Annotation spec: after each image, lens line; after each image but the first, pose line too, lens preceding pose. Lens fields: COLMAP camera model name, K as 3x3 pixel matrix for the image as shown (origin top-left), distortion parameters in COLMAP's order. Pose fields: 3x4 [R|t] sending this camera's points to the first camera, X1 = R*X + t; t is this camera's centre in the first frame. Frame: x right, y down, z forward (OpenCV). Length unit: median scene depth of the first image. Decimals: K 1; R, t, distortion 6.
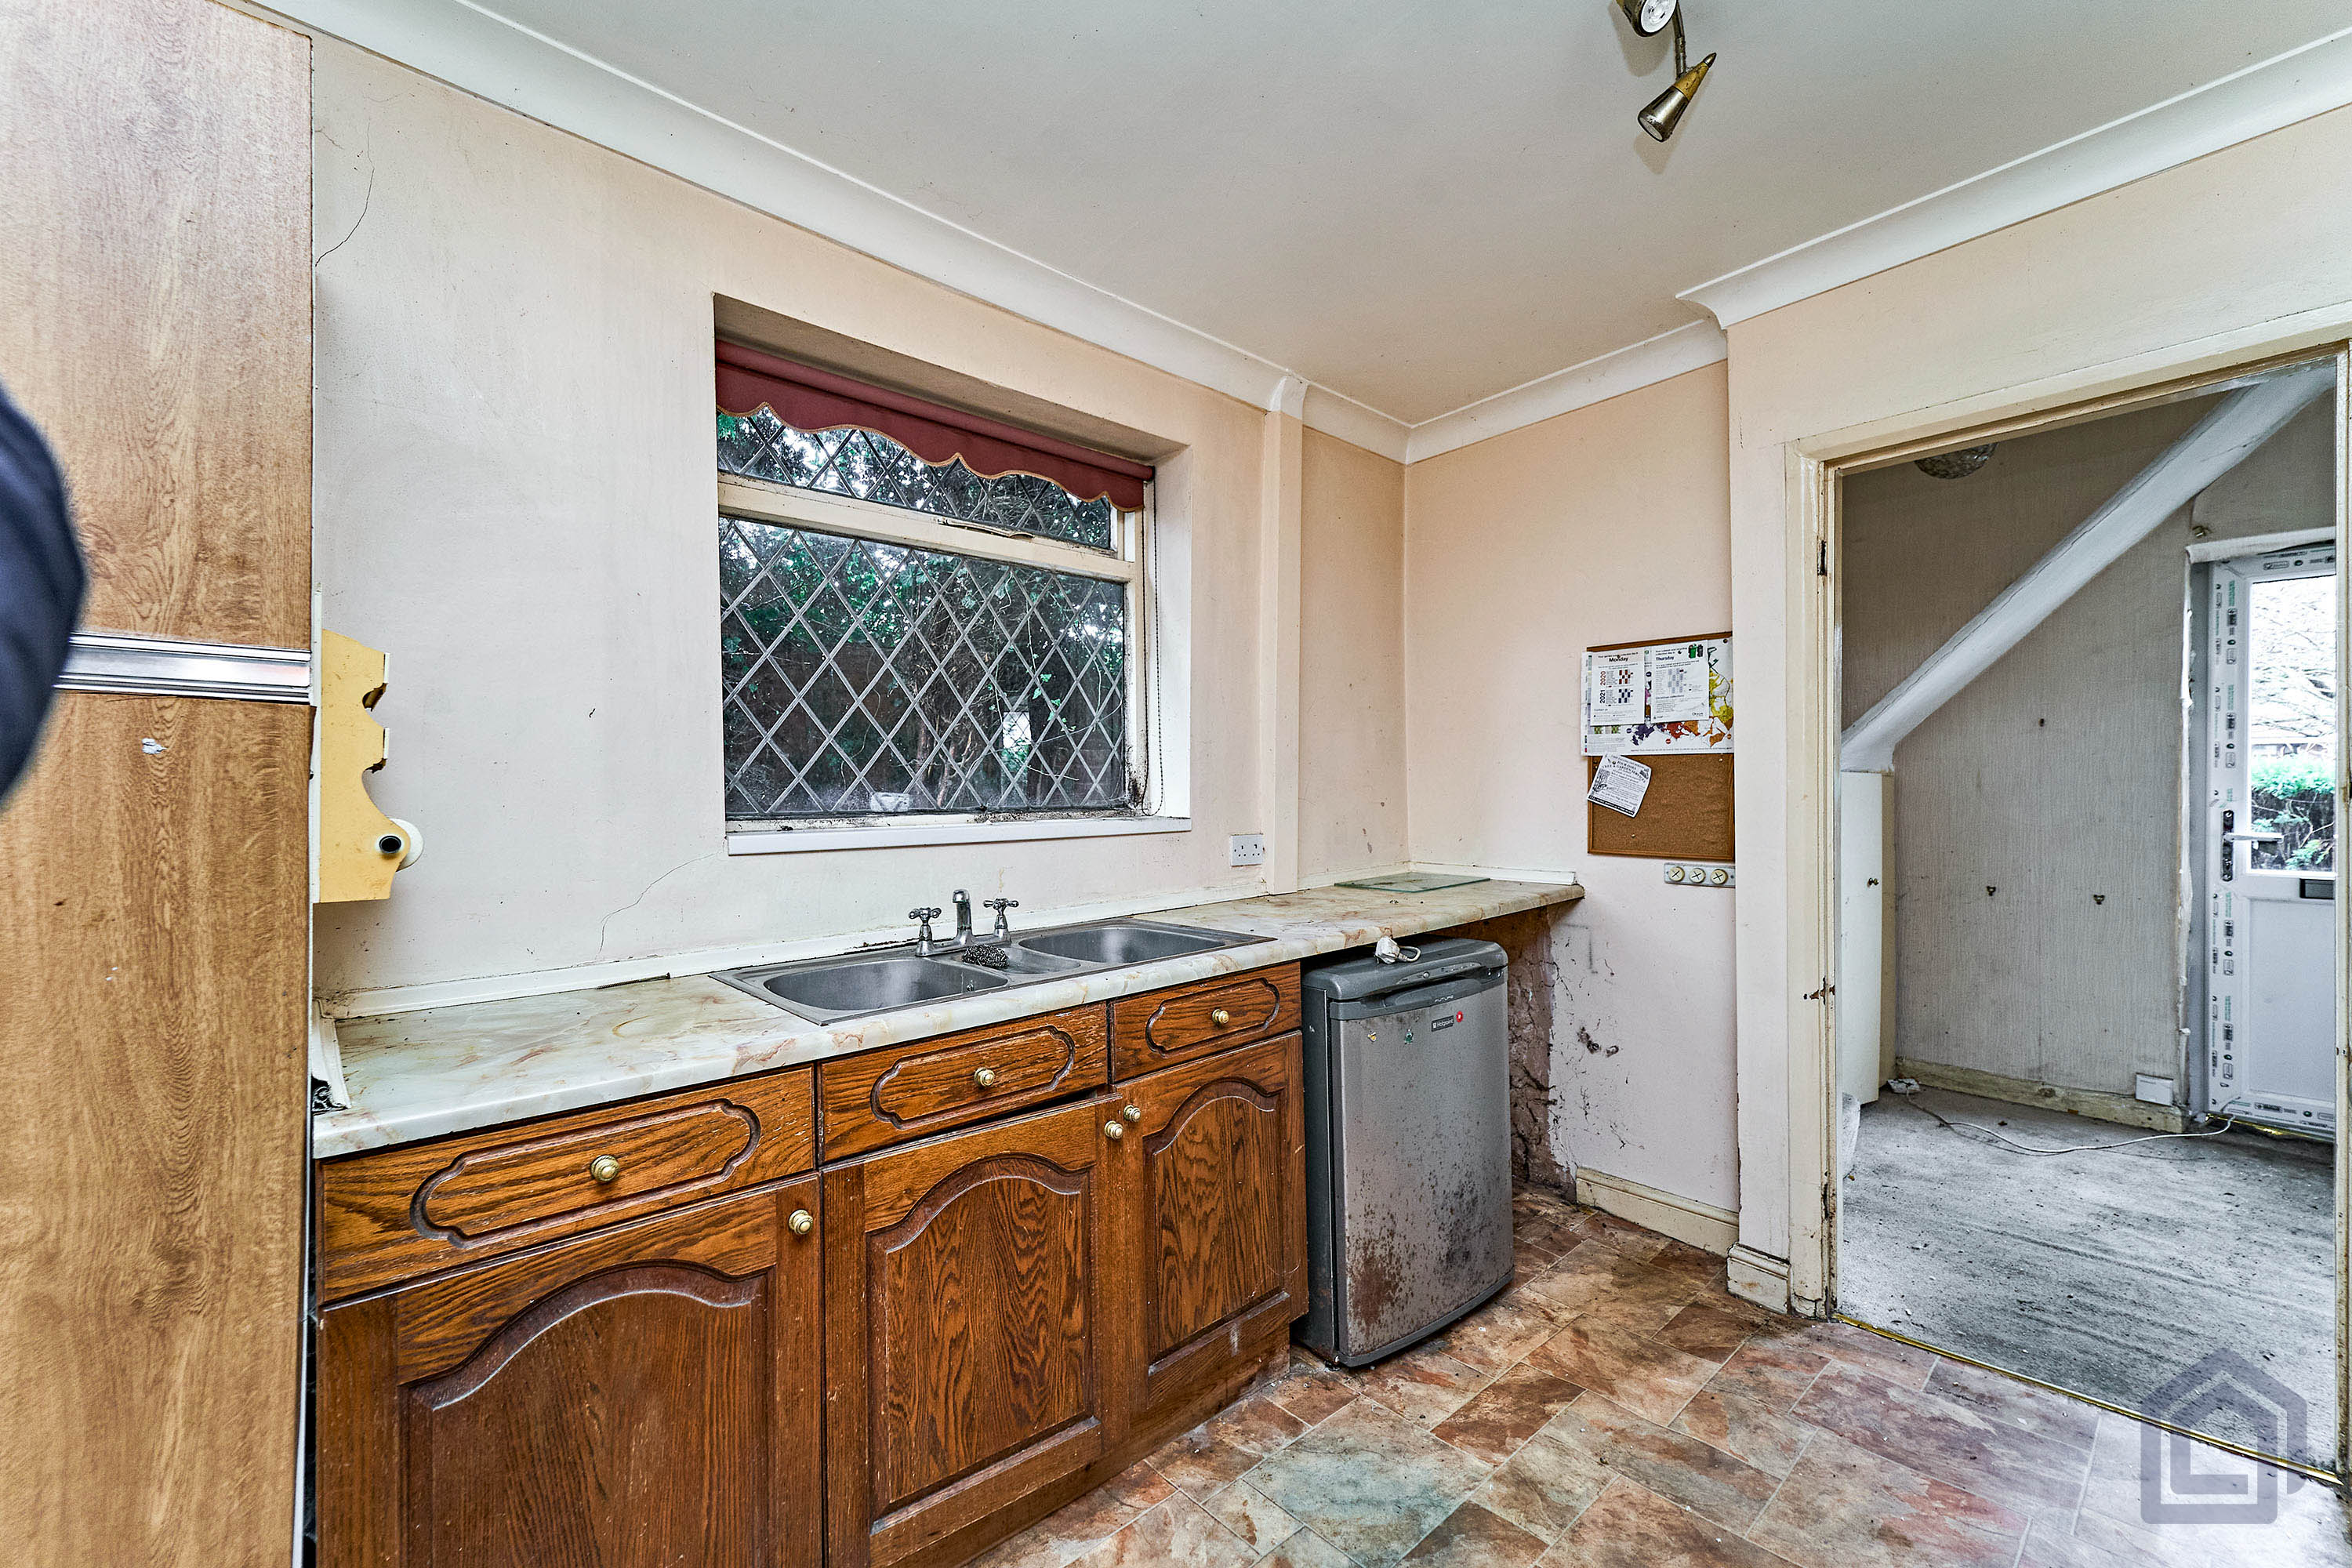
lens RADIAL K [[921.3, 0, 1176.0], [0, 921.3, 784.0], [0, 0, 1]] dist [-0.000994, 0.000041]
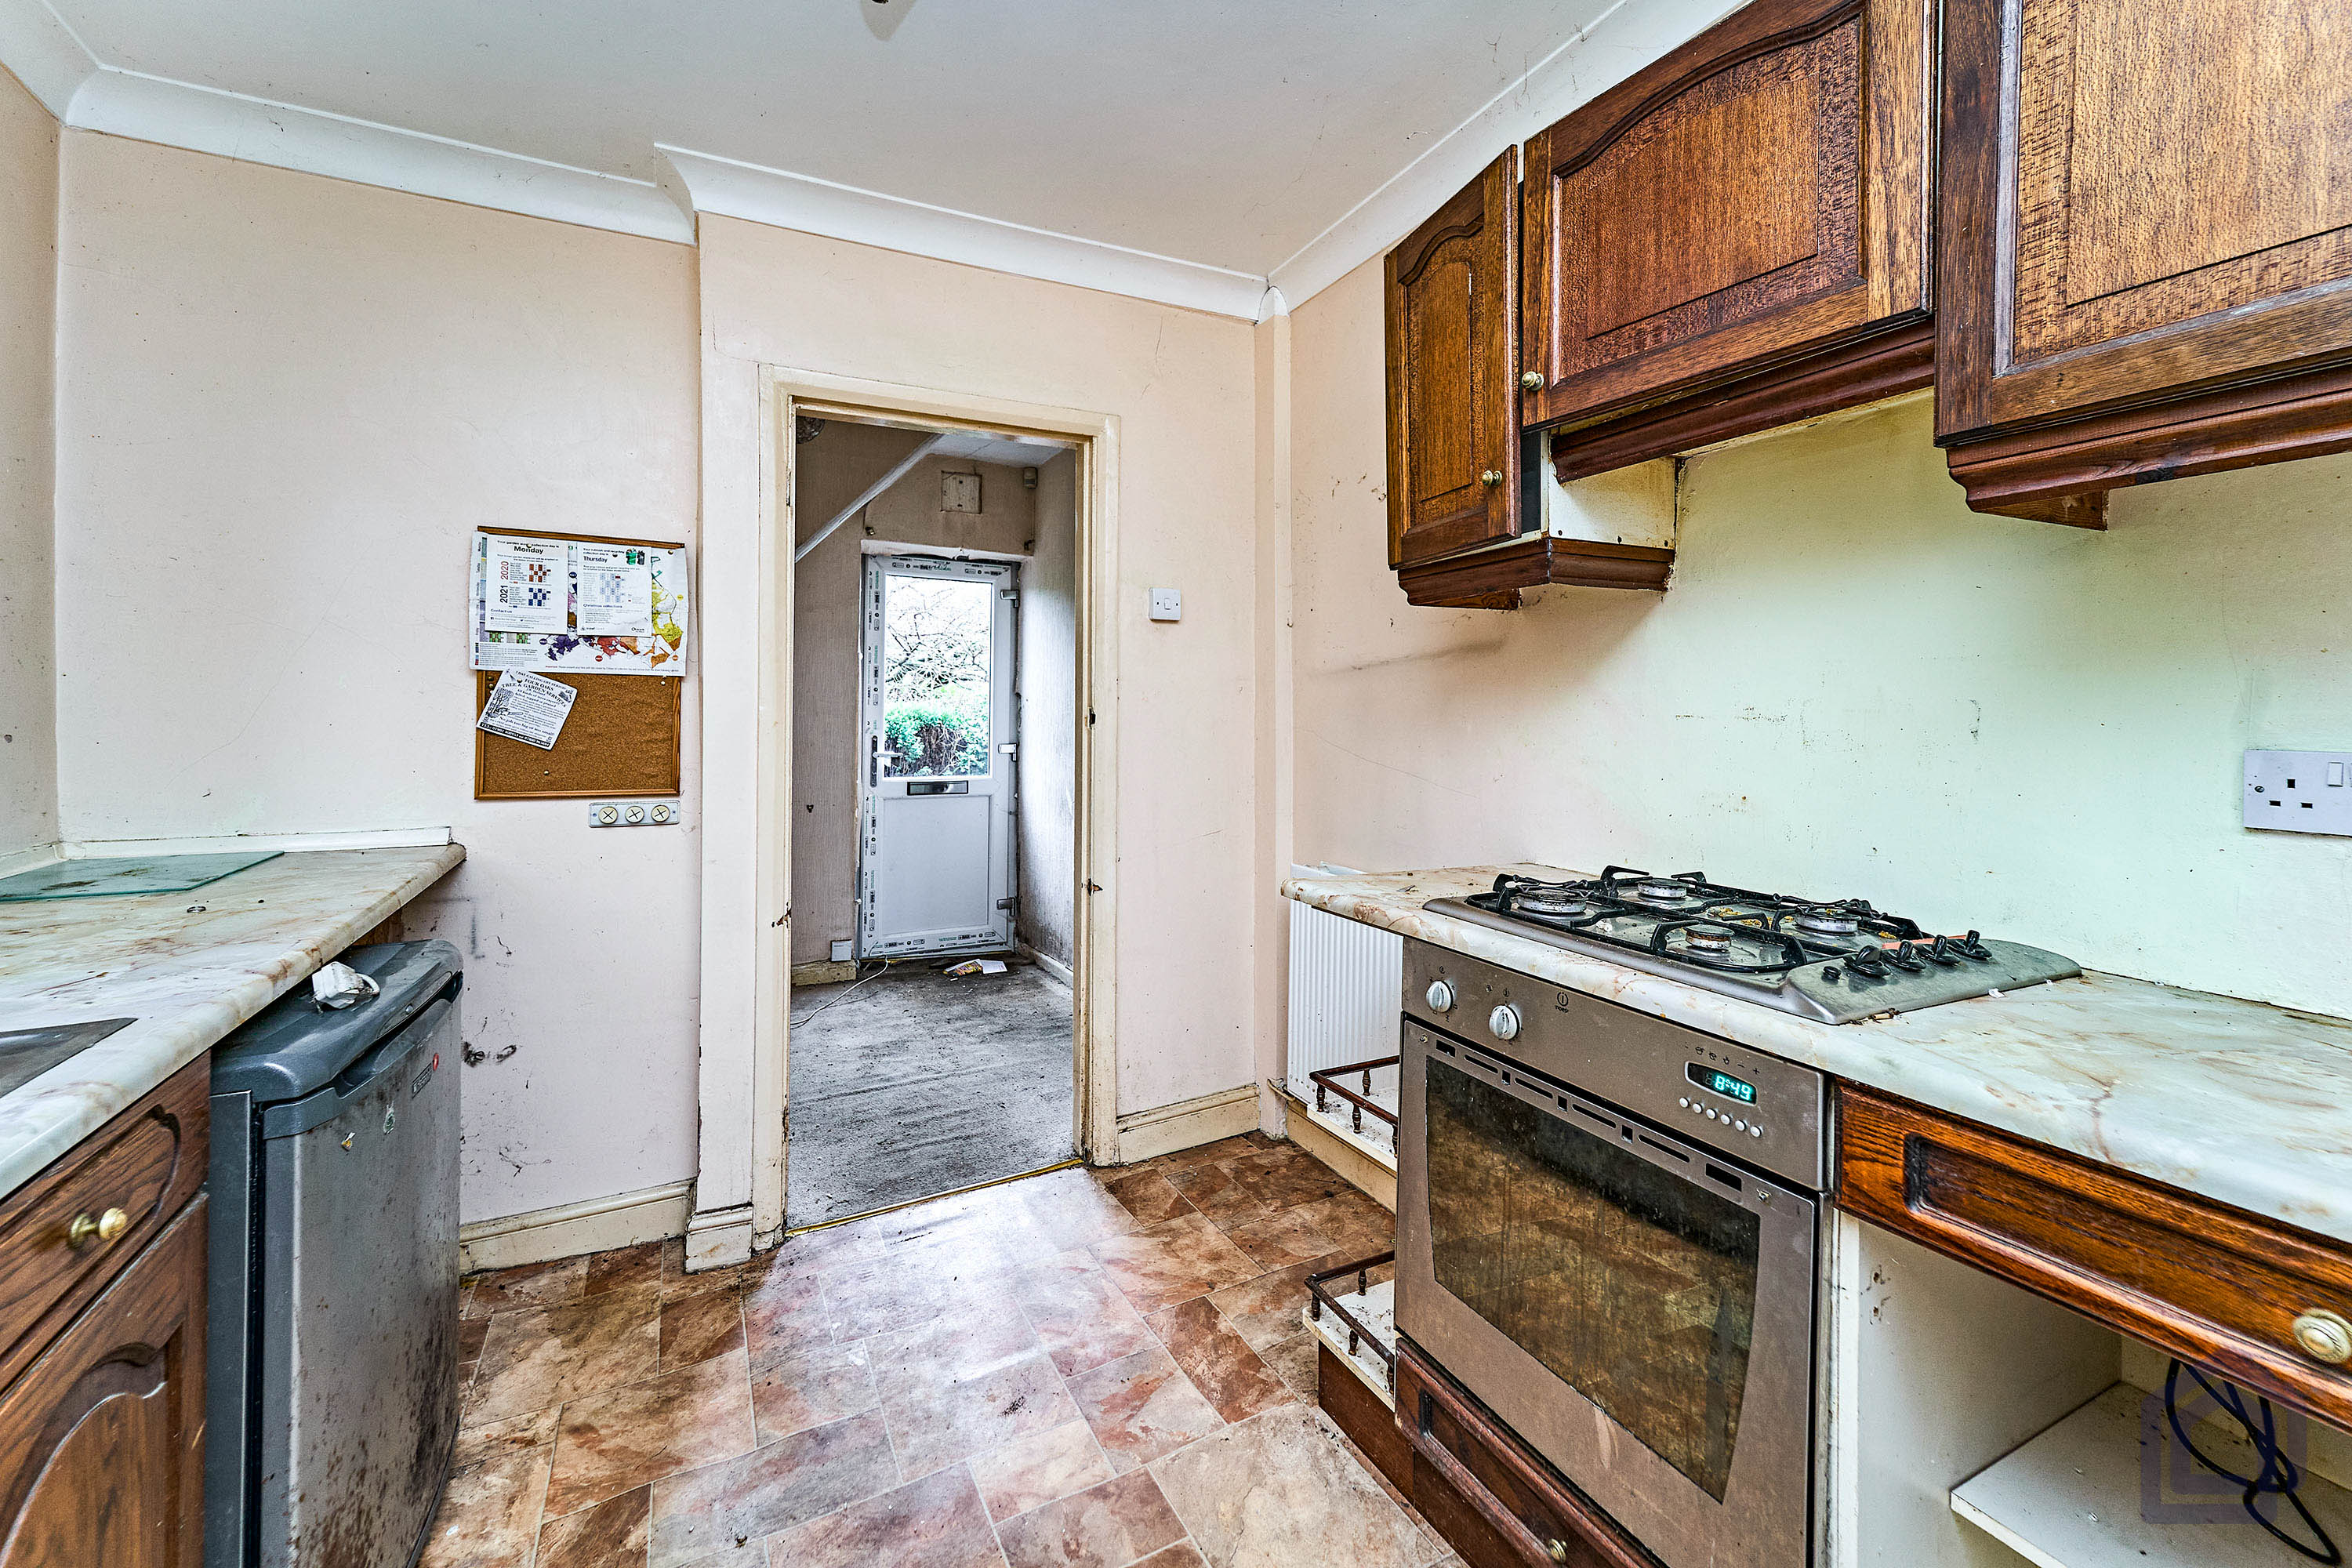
lens RADIAL K [[949.4, 0, 1178.6], [0, 949.4, 707.1], [0, 0, 1]] dist [0.005547, 0.000055]
pose [[0.249483, 0.019923, 0.968174, -0.182152], [-0.010510, 0.999785, -0.017865, 0.008499], [-0.968322, -0.005718, 0.249639, 0.284008]]
